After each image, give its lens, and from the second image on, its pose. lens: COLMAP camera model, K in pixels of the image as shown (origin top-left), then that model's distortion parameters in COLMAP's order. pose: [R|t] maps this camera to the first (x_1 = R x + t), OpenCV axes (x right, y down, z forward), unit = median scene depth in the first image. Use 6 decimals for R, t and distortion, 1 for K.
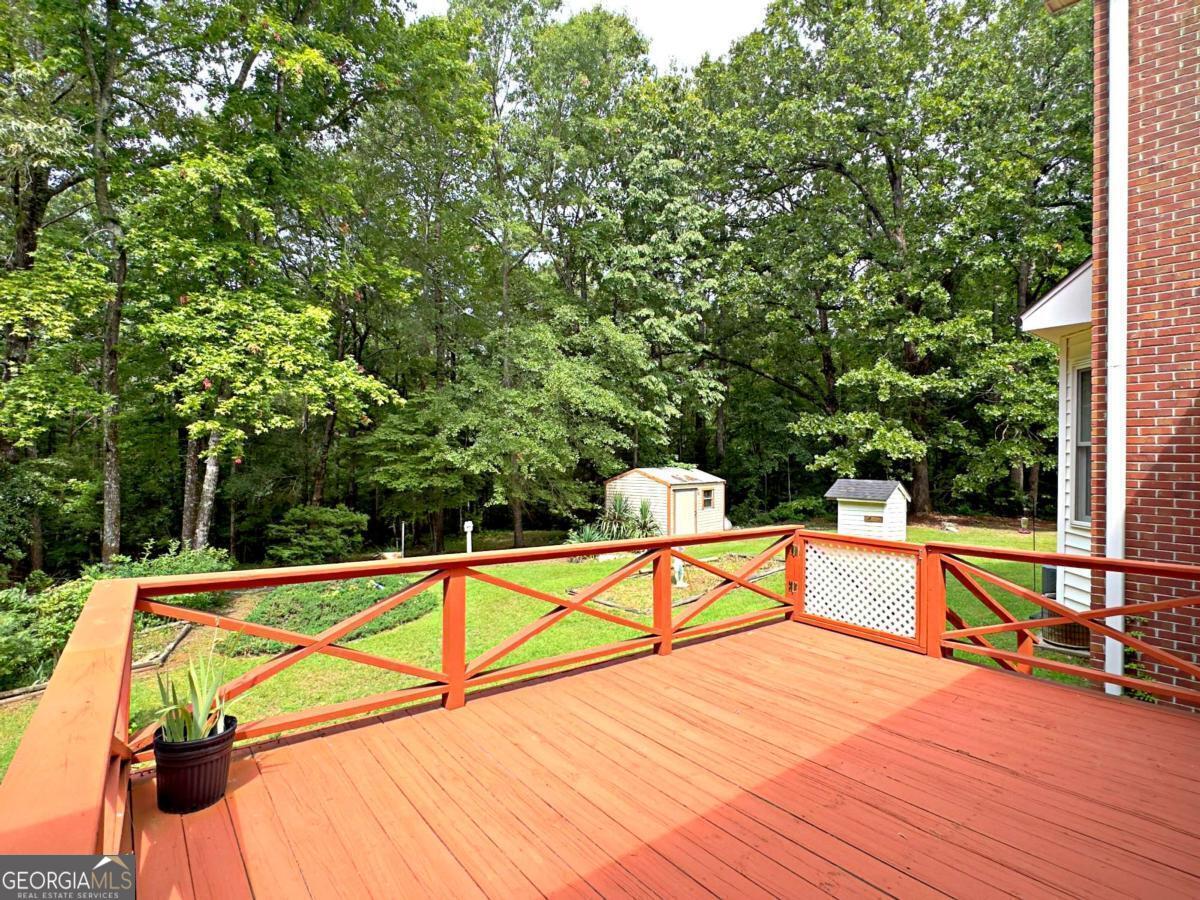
lens RADIAL K [[621.9, 0, 597.8], [0, 621.9, 448.9], [0, 0, 1]] dist [-0.004453, -0.000634]
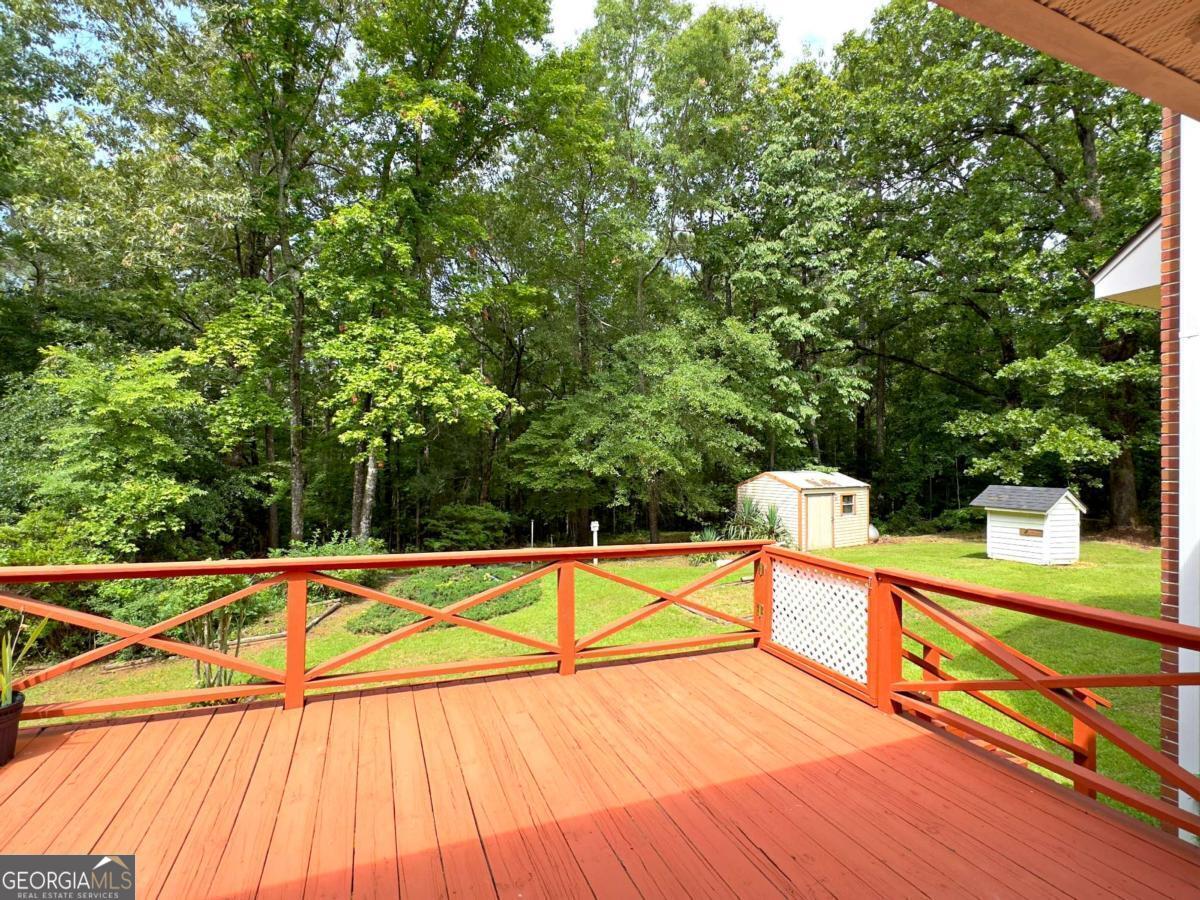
lens RADIAL K [[598.5, 0, 600.0], [0, 598.5, 450.0], [0, 0, 1]] dist [-0.007527, 0.000542]
pose [[0.958106, -0.005548, -0.286359, 0.094855], [0.004752, 0.999983, -0.003475, -0.000668], [0.286374, 0.001969, 0.958116, 0.035156]]
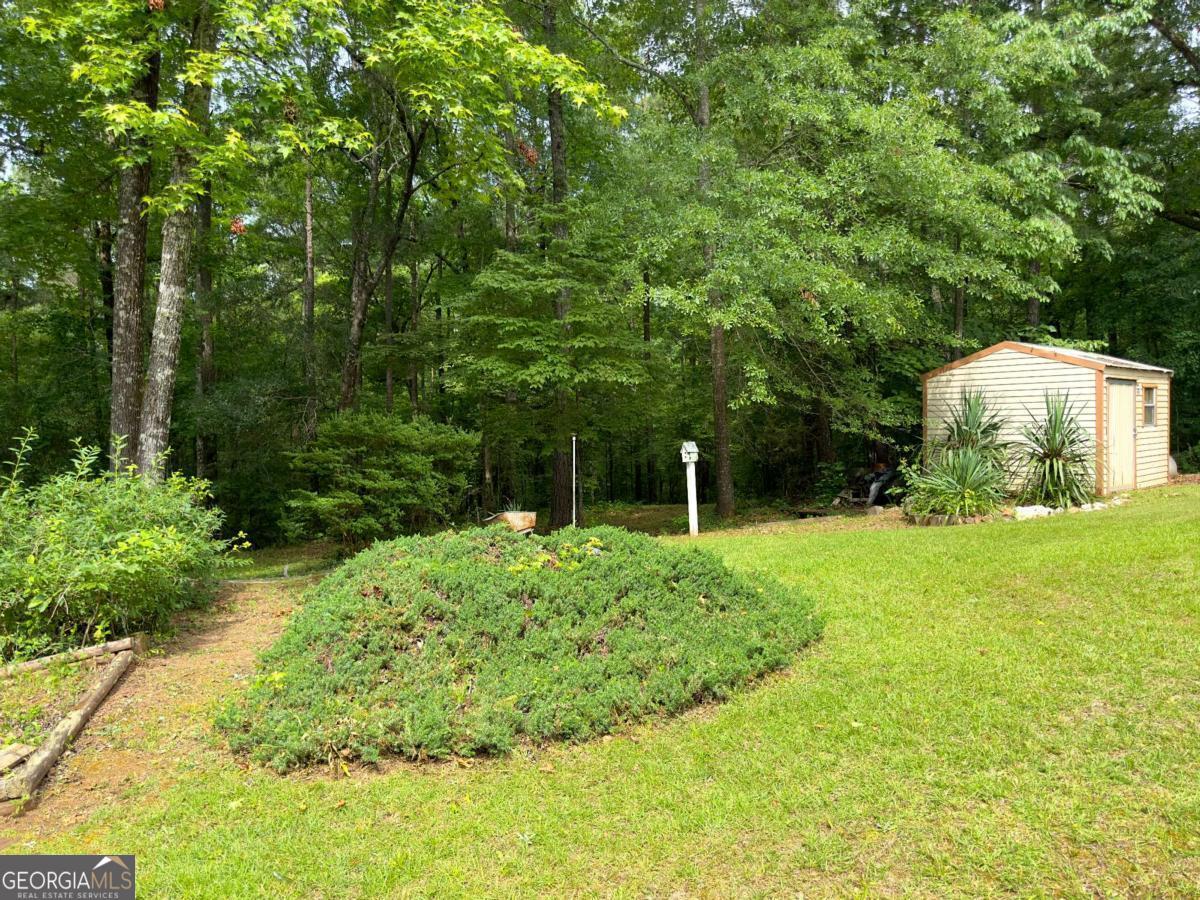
lens RADIAL K [[848.3, 0, 600.0], [0, 848.3, 450.0], [0, 0, 1]] dist [0.124176, -0.166538]
pose [[0.996415, -0.009610, -0.084057, -0.231849], [0.012870, 0.999182, 0.038333, 0.101277], [0.083620, -0.039278, 0.995723, 0.356051]]
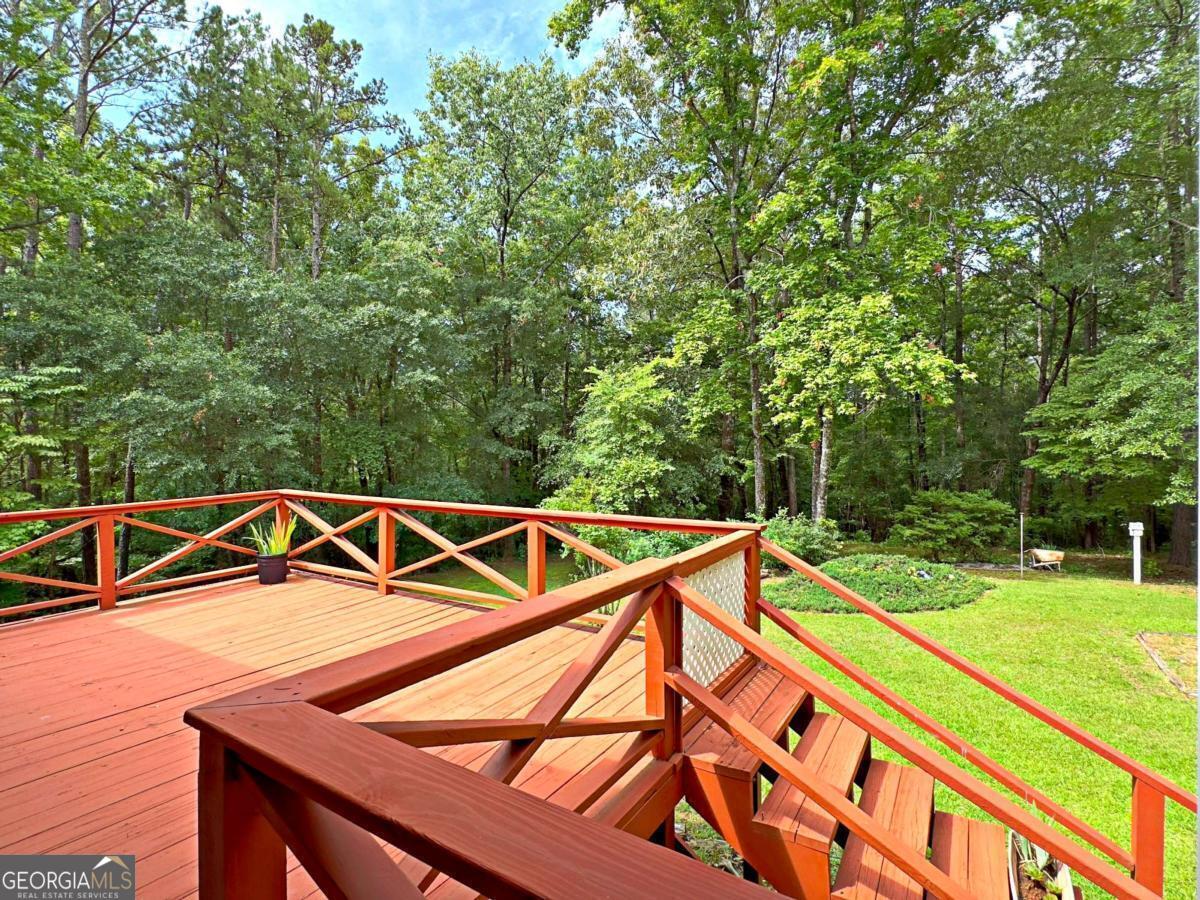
lens RADIAL K [[599.8, 0, 598.5], [0, 599.8, 453.7], [0, 0, 1]] dist [-0.001751, 0.000230]
pose [[0.348928, 0.003582, -0.937143, 0.245242], [0.028254, 0.999498, 0.014341, 0.007003], [0.936724, -0.031482, 0.348652, 0.167057]]
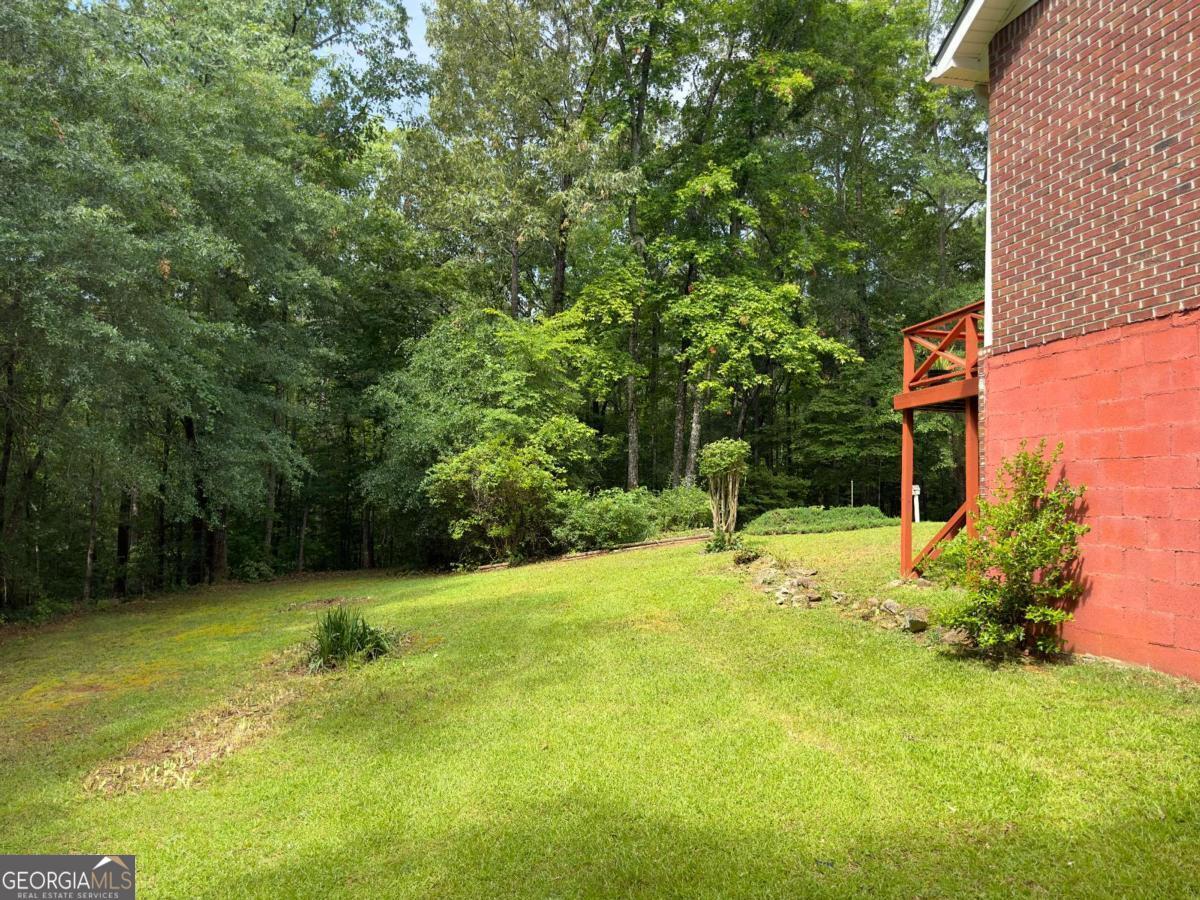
lens RADIAL K [[845.3, 0, 600.0], [0, 845.3, 450.0], [0, 0, 1]] dist [0.122336, -0.000170]
pose [[0.885434, -0.025342, -0.464074, -0.017012], [0.003728, 0.998867, -0.047433, 0.129619], [0.464750, 0.040269, 0.884526, -0.461880]]
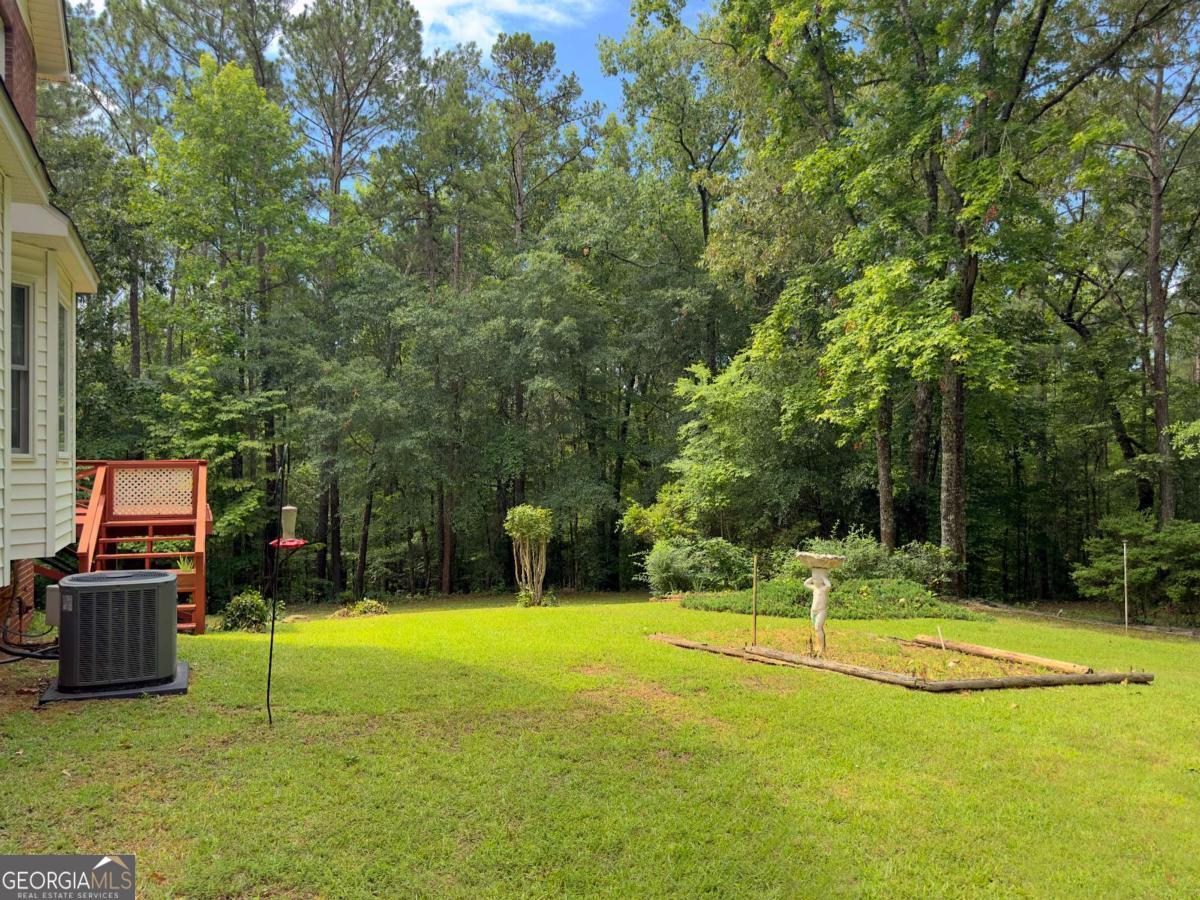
lens RADIAL K [[897.6, 0, 604.4], [0, 897.6, 453.3], [0, 0, 1]] dist [0.128560, -0.206786]
pose [[-0.249507, -0.027889, -0.967971, 0.649453], [0.013534, 0.999387, -0.032283, 0.052868], [0.968278, -0.021155, -0.248977, 0.710368]]
